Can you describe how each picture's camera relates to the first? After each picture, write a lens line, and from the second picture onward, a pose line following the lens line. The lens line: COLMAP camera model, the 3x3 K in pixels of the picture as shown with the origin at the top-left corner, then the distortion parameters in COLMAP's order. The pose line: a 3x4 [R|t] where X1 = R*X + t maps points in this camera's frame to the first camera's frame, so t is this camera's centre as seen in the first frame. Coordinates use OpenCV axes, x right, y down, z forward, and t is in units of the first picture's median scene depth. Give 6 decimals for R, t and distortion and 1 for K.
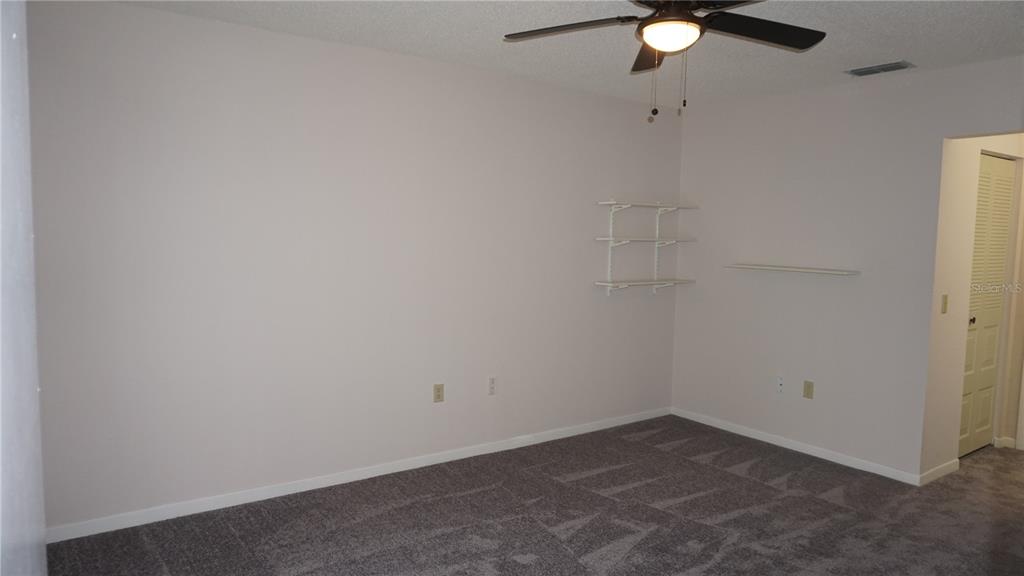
lens RADIAL K [[685.3, 0, 512.0], [0, 685.3, 288.7], [0, 0, 1]] dist [-0.057771, 0.029727]
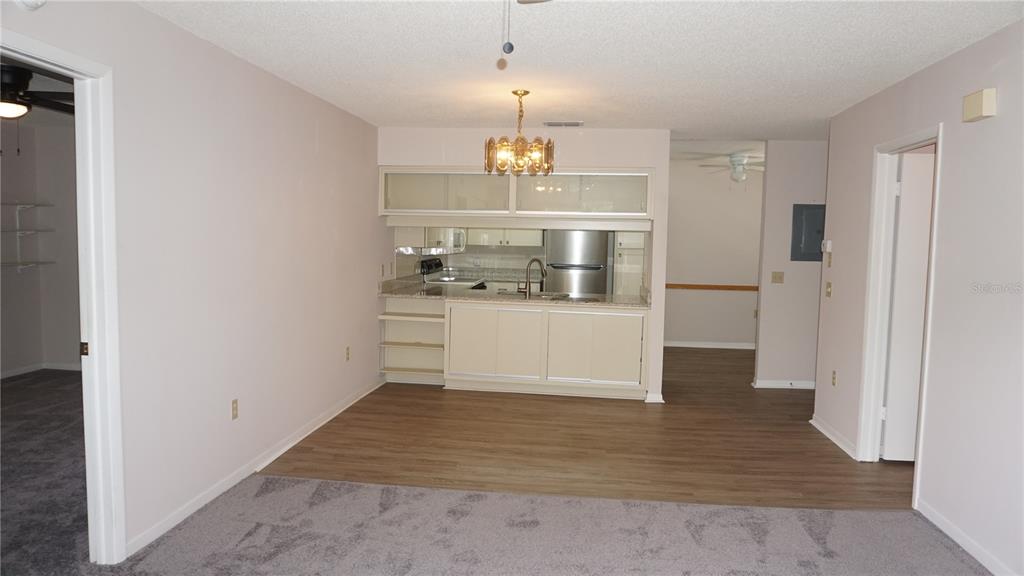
lens RADIAL K [[685.3, 0, 515.8], [0, 685.3, 289.5], [0, 0, 1]] dist [-0.057771, 0.029727]
pose [[0.680684, -0.067593, 0.729453, -0.074377], [0.055194, 0.997636, 0.040939, 0.038926], [-0.730495, 0.012395, 0.682805, -0.535470]]
